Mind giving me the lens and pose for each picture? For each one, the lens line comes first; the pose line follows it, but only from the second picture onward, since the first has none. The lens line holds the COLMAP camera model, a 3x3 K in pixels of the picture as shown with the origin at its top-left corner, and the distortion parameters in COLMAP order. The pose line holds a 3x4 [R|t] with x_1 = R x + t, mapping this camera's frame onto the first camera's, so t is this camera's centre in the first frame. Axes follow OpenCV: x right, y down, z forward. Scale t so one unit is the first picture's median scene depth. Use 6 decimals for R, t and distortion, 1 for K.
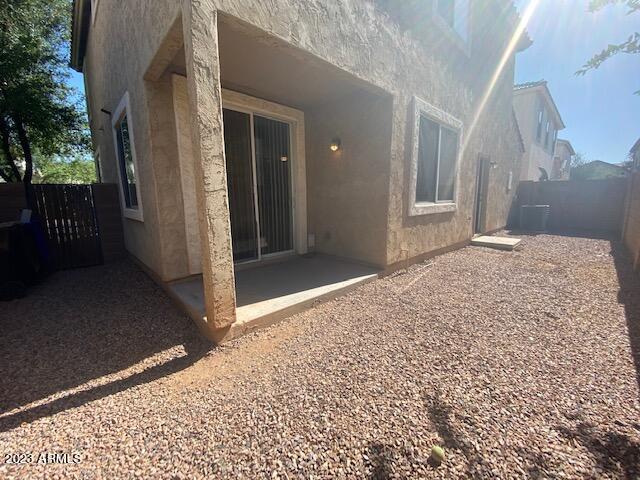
lens RADIAL K [[258.9, 0, 317.9], [0, 258.9, 239.5], [0, 0, 1]] dist [0.025481, -0.022823]
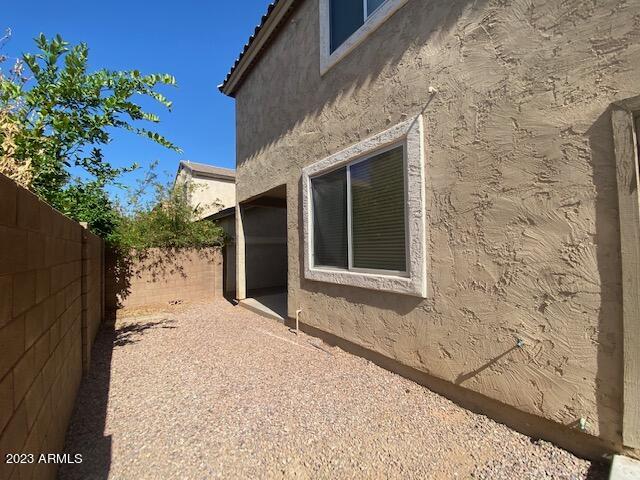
lens RADIAL K [[258.9, 0, 317.9], [0, 258.9, 239.5], [0, 0, 1]] dist [0.025481, -0.022823]
pose [[-0.098979, -0.013649, -0.994996, 1.431171], [-0.139067, 0.990283, 0.000250, -0.261299], [0.985324, 0.138396, -0.099915, 1.198136]]
